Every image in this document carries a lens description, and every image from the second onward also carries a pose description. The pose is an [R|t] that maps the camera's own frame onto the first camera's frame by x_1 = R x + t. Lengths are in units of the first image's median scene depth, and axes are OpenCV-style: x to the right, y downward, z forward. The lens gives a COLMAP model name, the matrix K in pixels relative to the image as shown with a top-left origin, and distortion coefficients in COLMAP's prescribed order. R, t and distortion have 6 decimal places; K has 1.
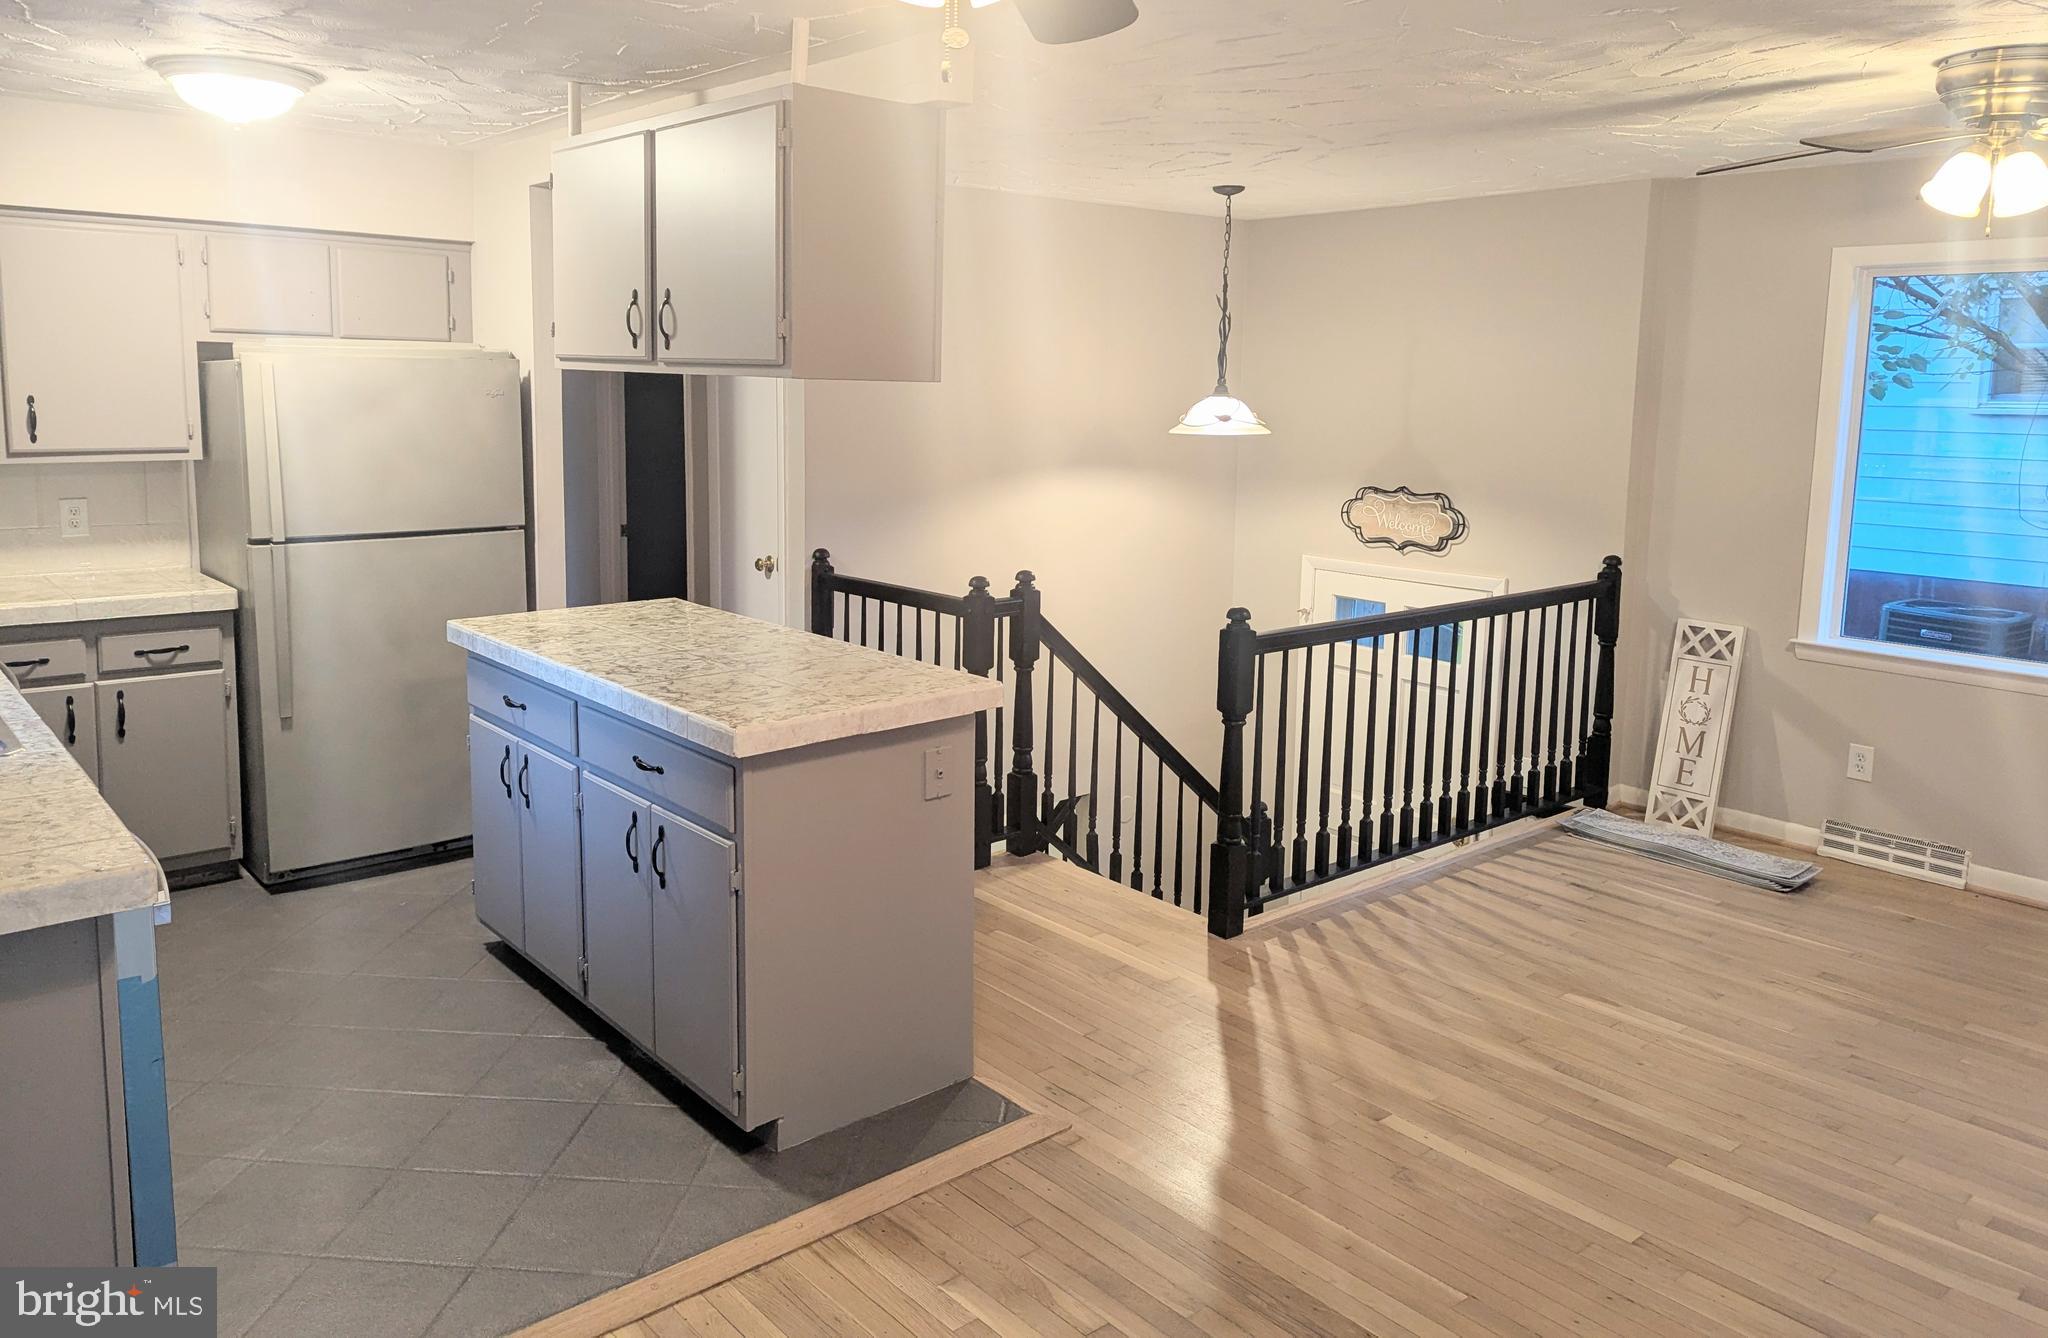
lens RADIAL K [[1556.0, 0, 1024.0], [0, 1556.0, 669.0], [0, 0, 1]] dist [0.063864, -0.117874]
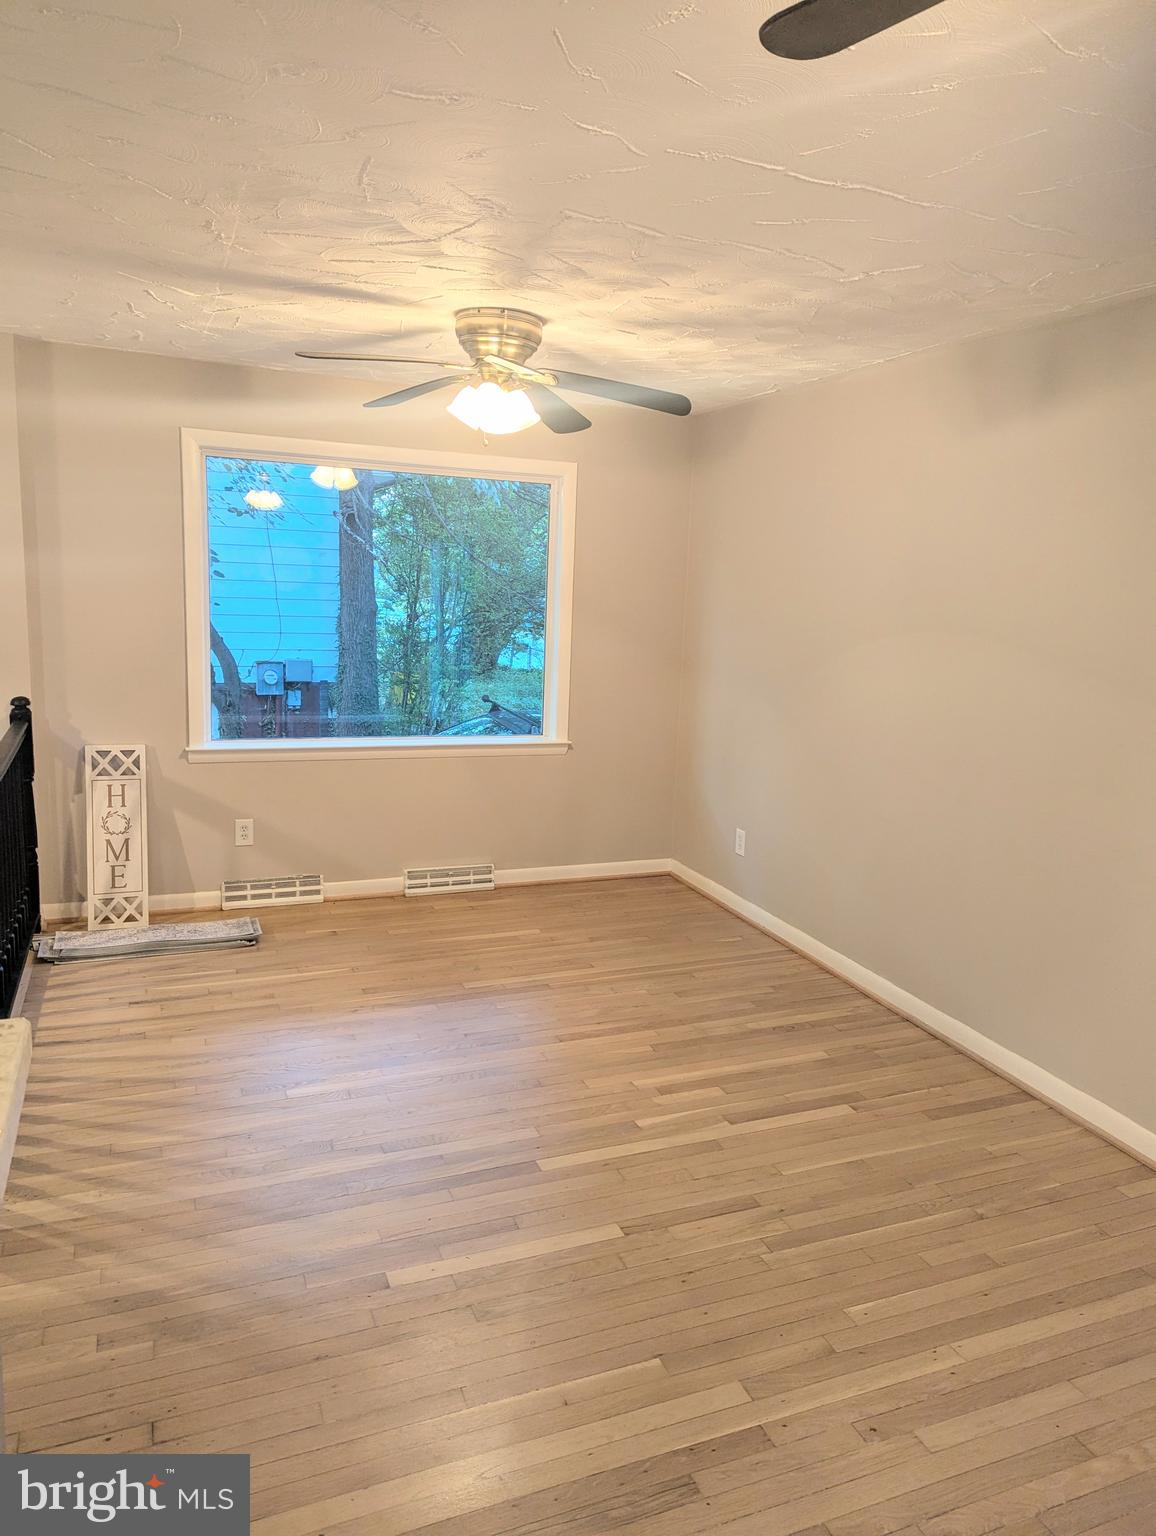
lens RADIAL K [[1085.2, 0, 578.0], [0, 1085.2, 768.0], [0, 0, 1]] dist [0.072826, -0.075587]
pose [[0.276550, -0.174680, 0.944990, -0.244239], [0.139689, 0.980204, 0.140309, -0.082580], [-0.950793, 0.093202, 0.295476, 0.459767]]
